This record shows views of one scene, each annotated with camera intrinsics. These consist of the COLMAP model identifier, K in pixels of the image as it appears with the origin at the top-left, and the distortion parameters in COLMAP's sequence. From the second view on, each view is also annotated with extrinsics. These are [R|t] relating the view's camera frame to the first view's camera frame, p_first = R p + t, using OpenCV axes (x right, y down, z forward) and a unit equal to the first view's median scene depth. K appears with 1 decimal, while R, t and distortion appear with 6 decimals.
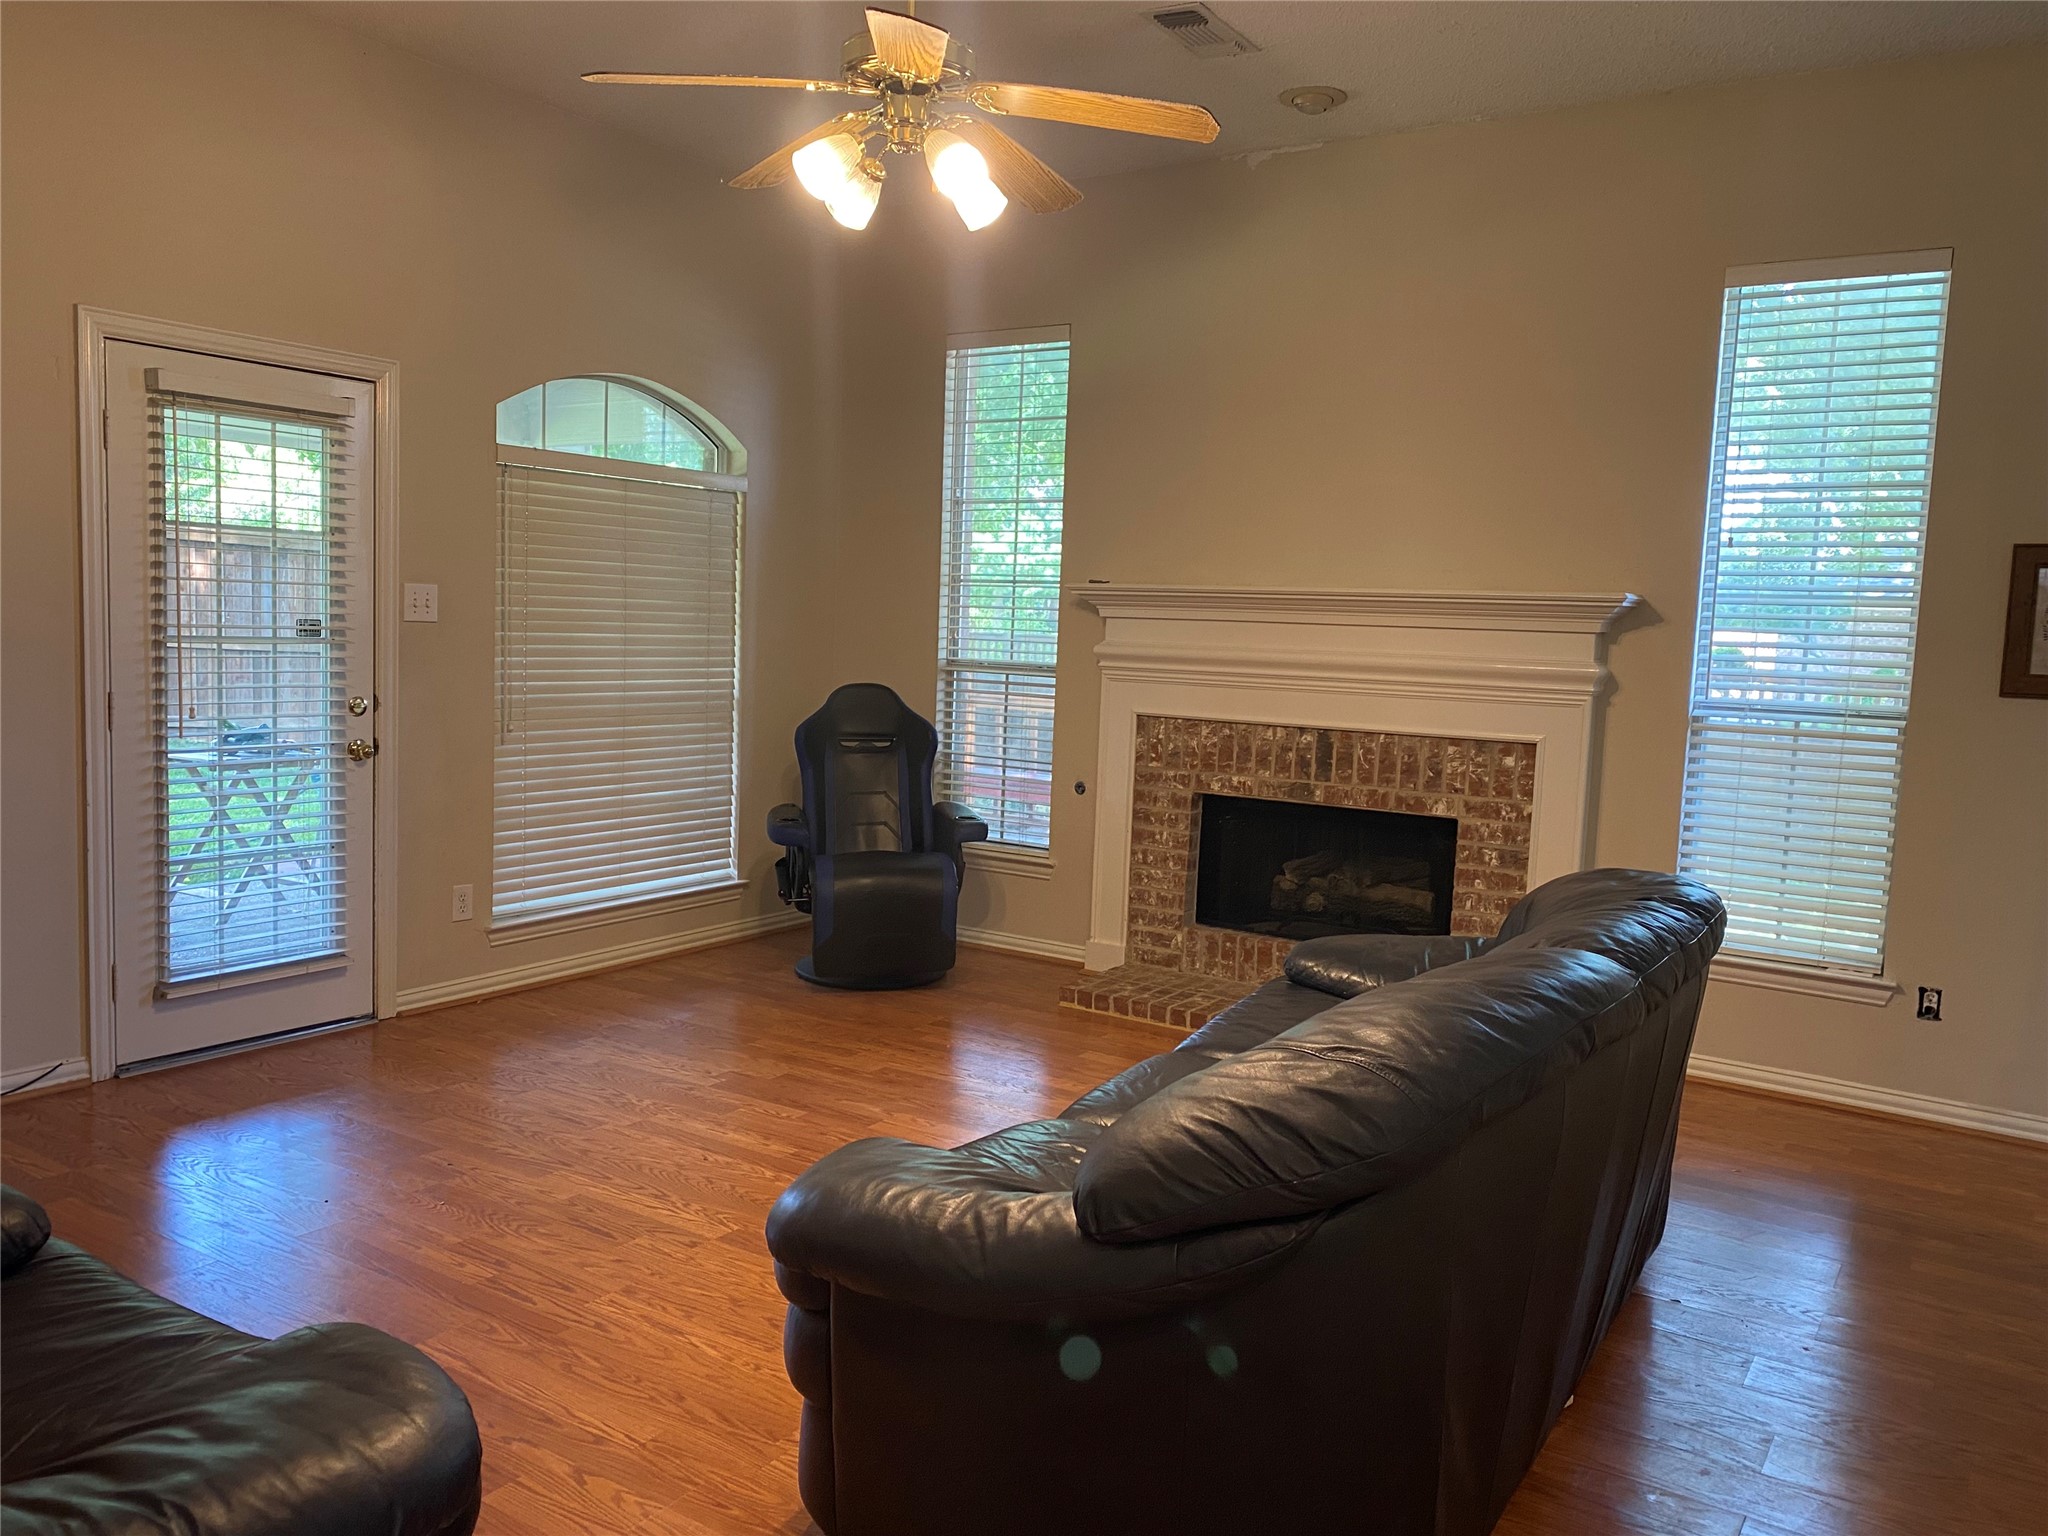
lens RADIAL K [[1497.8, 0, 1024.0], [0, 1497.8, 768.0], [0, 0, 1]] dist [0.065451, -0.175695]
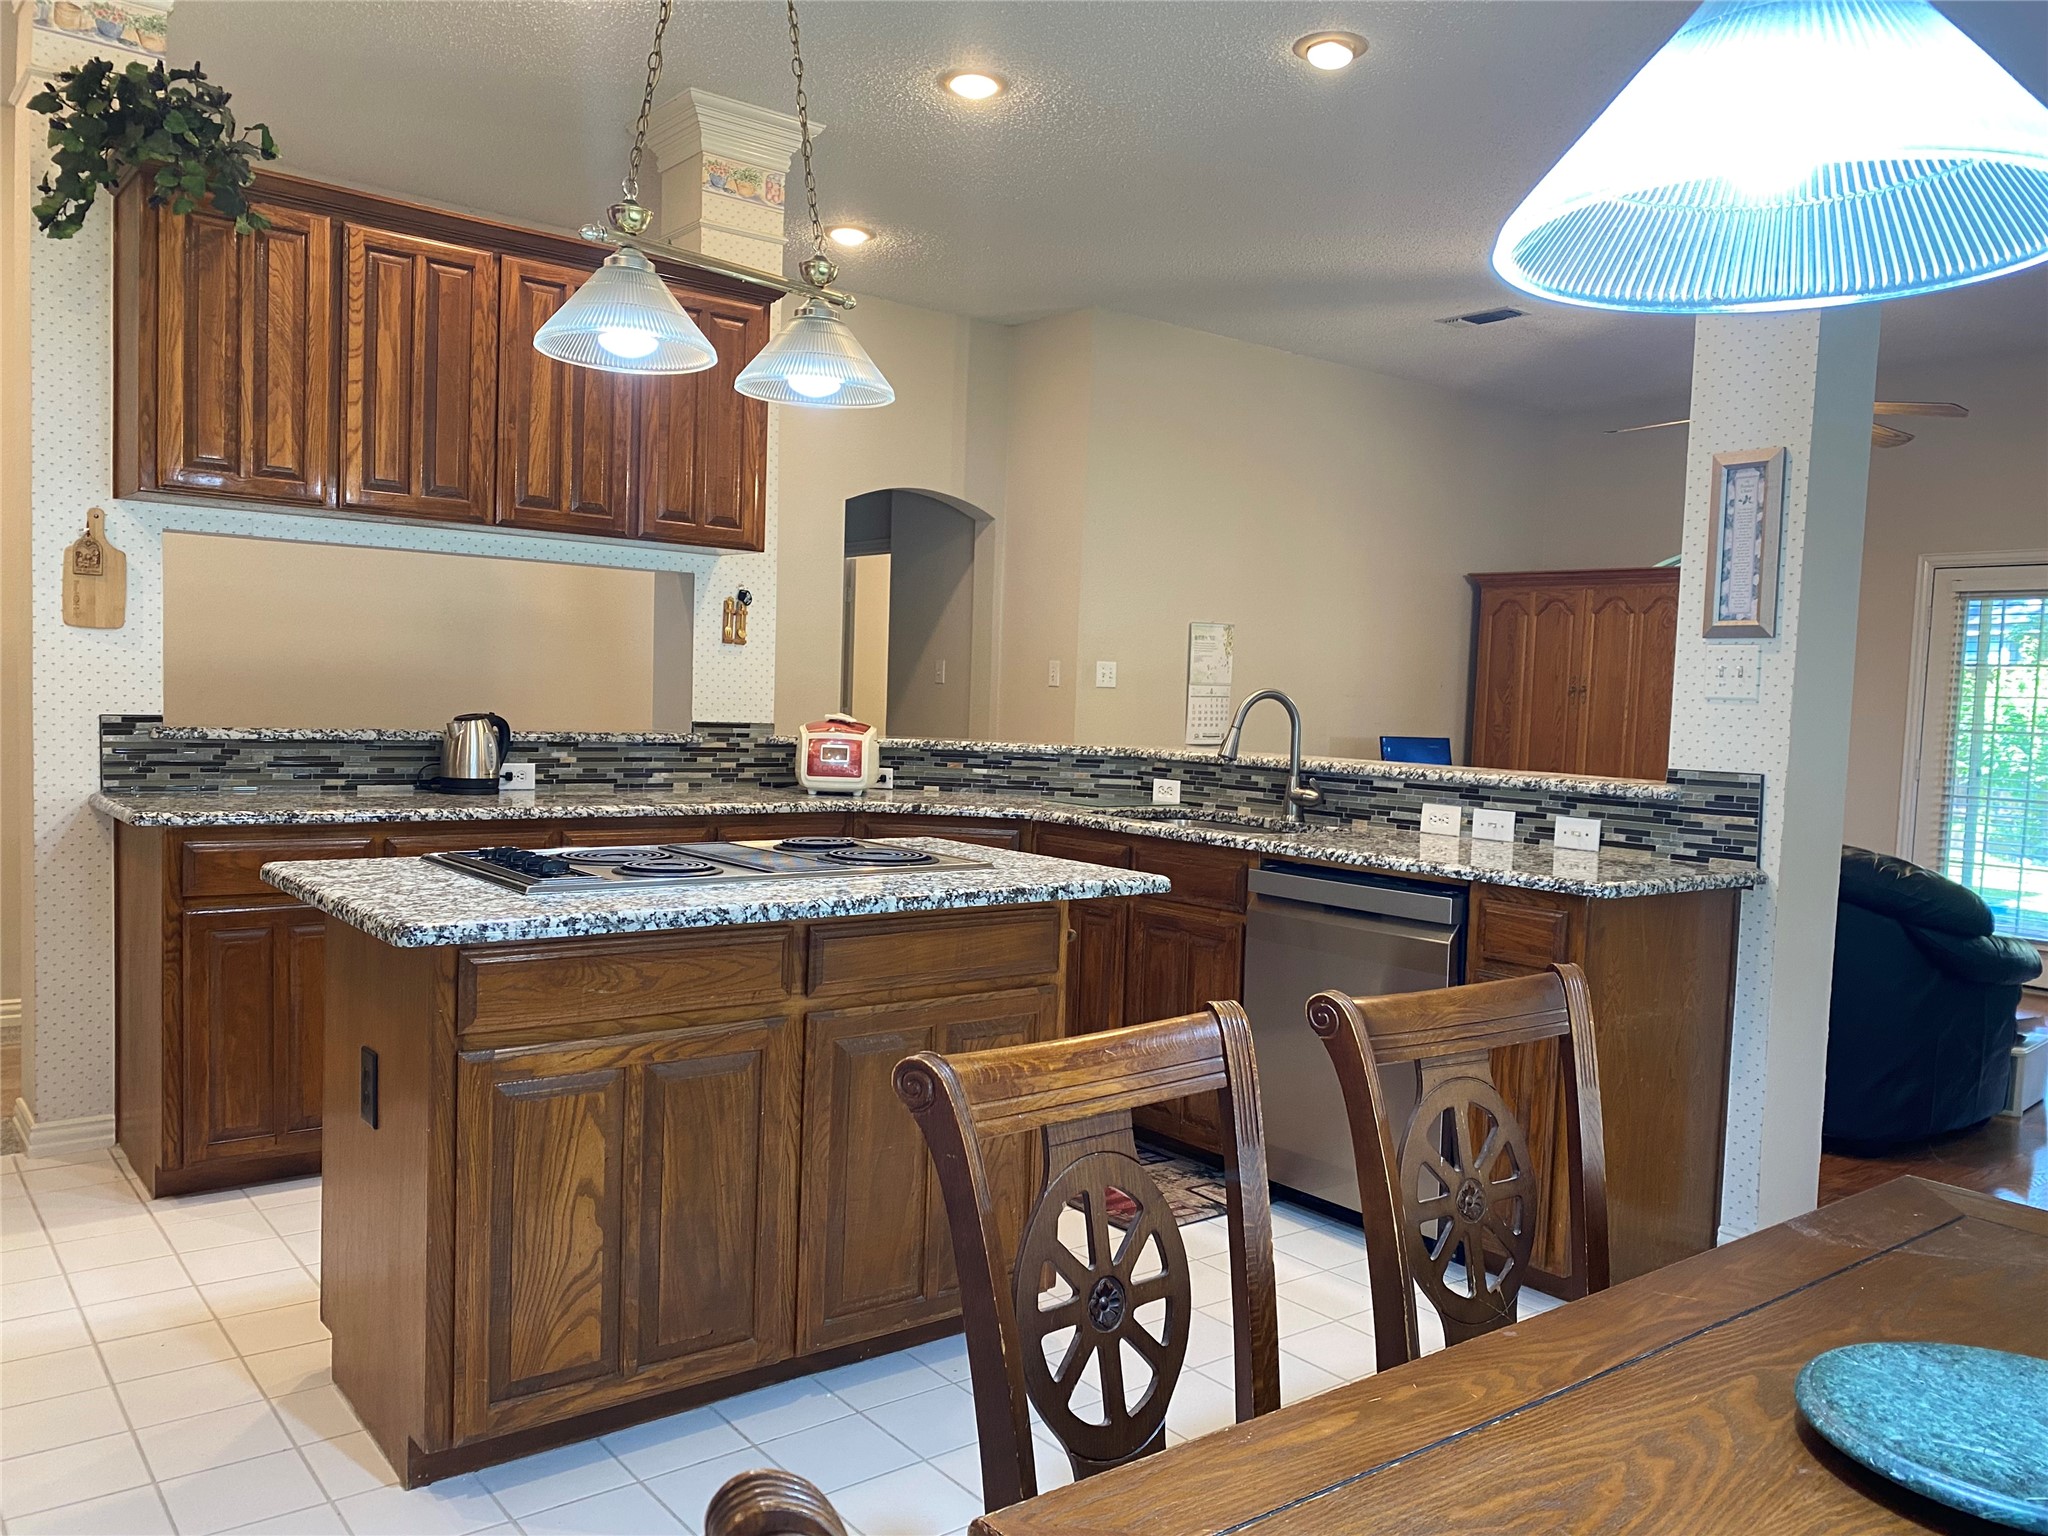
lens RADIAL K [[1550.7, 0, 1019.5], [0, 1550.7, 777.4], [0, 0, 1]] dist [0.084762, -0.157254]
pose [[-0.320023, 0.000255, -0.947410, 1.203610], [-0.141296, 0.988803, 0.047994, 0.027163], [0.936814, 0.149225, -0.316403, 0.445119]]
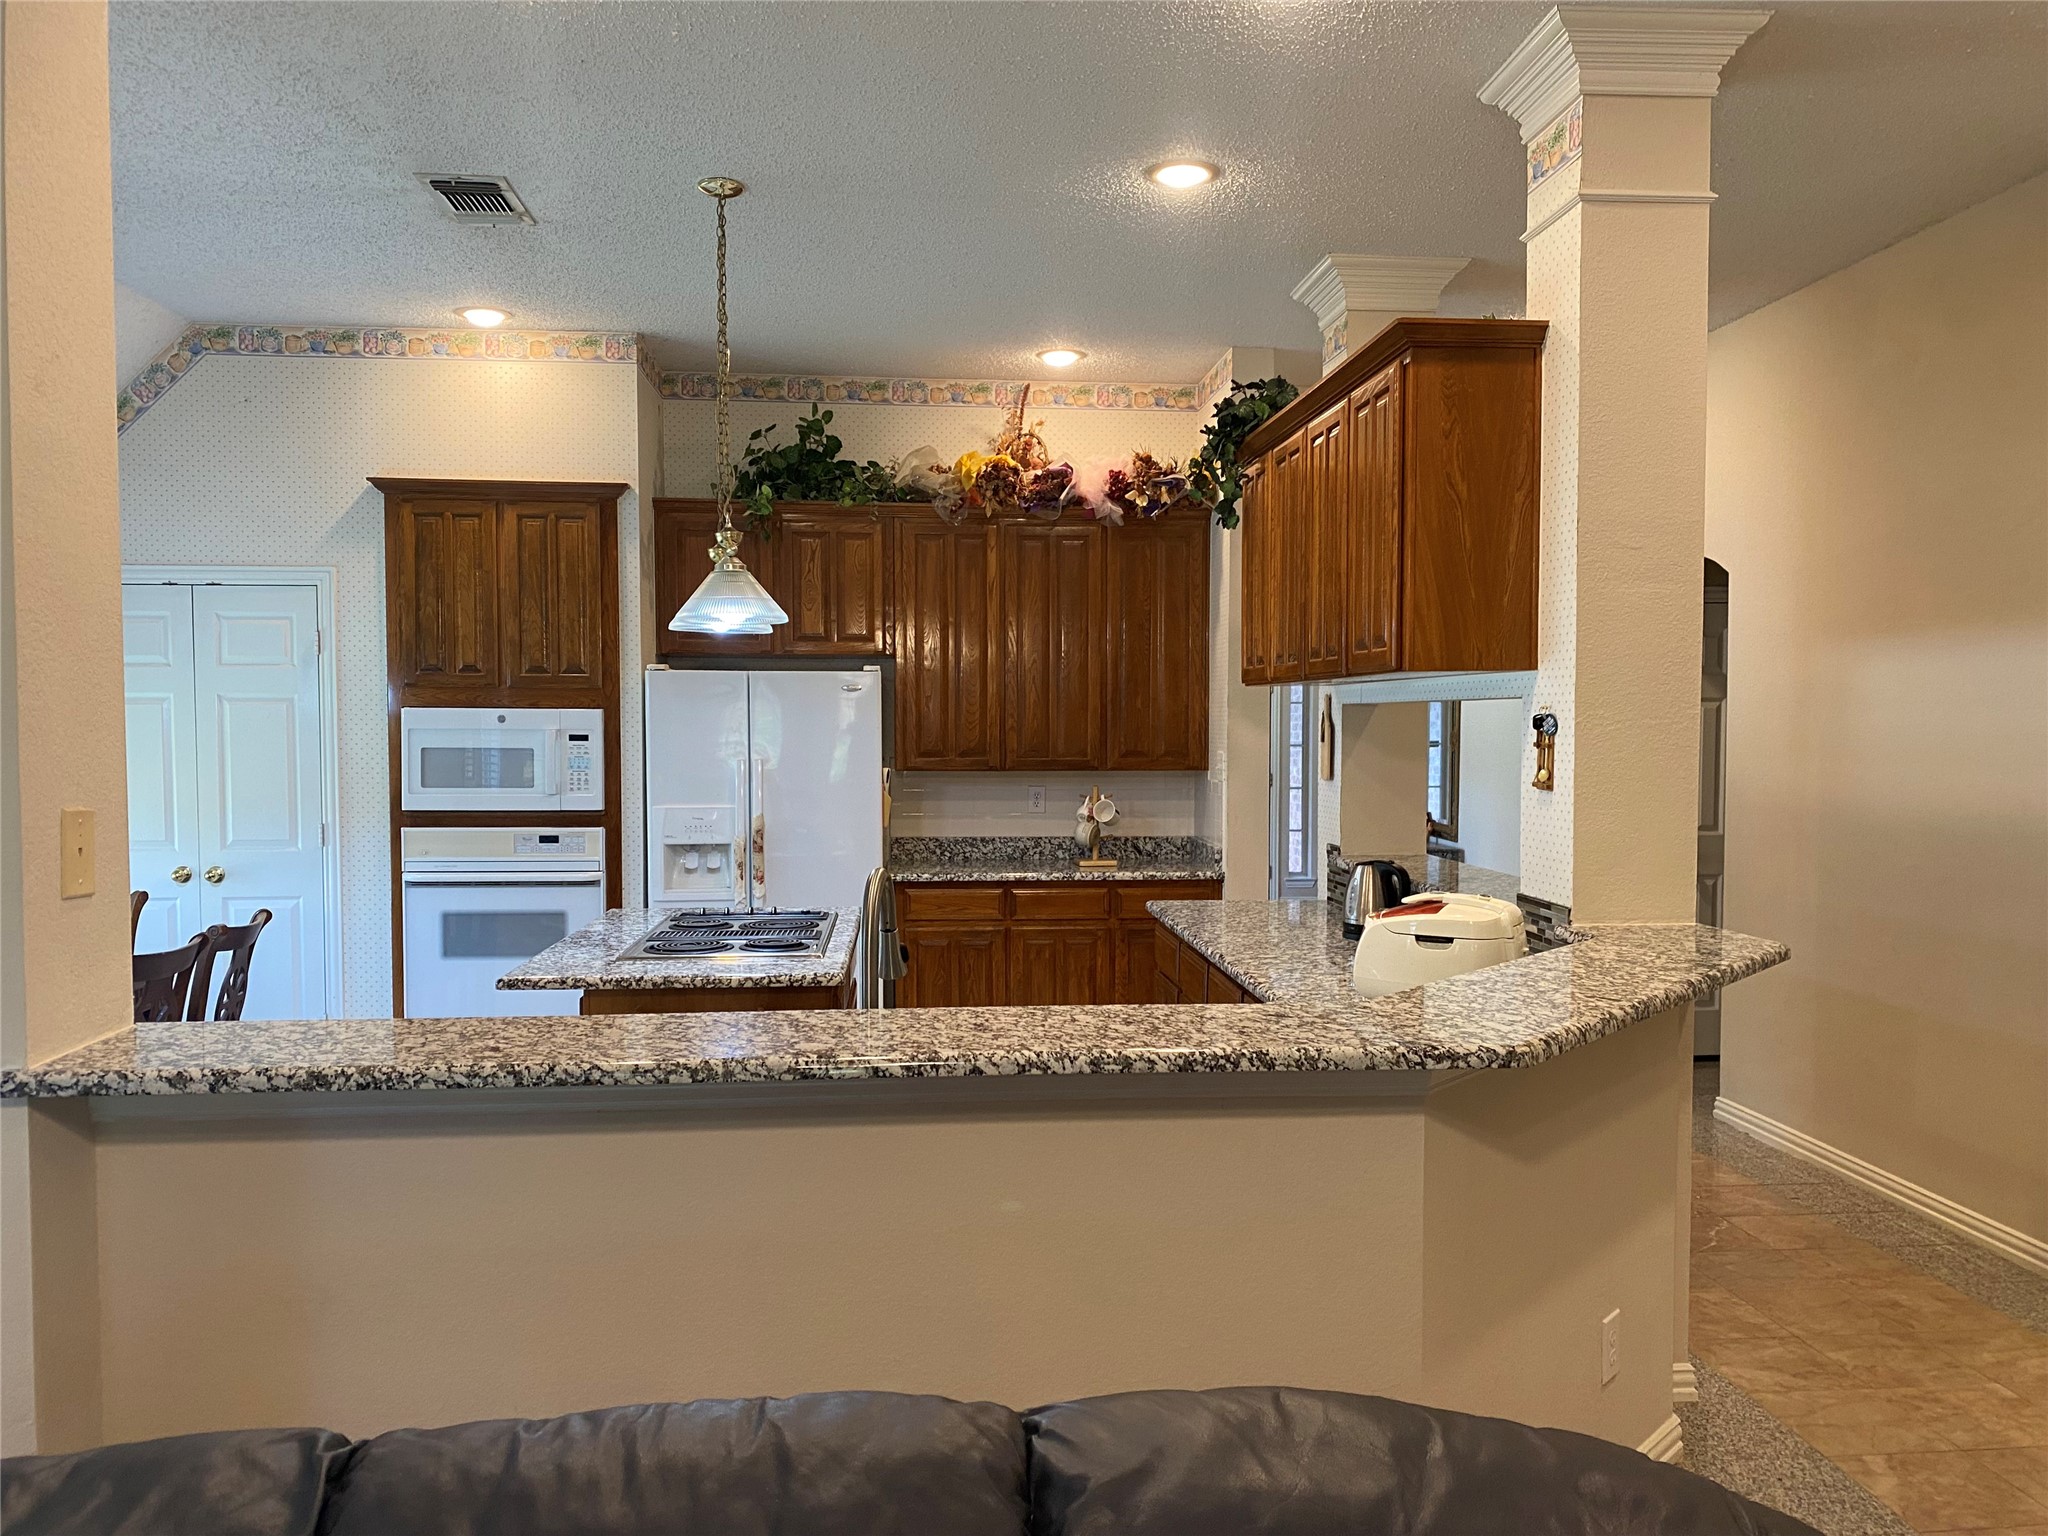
lens RADIAL K [[1538.0, 0, 1034.3], [0, 1538.0, 799.6], [0, 0, 1]] dist [0.178430, -0.462949]
pose [[-0.621004, -0.080732, 0.779638, -0.034007], [0.051168, 0.988384, 0.143105, -0.087456], [-0.782135, 0.128761, -0.609660, 0.555968]]
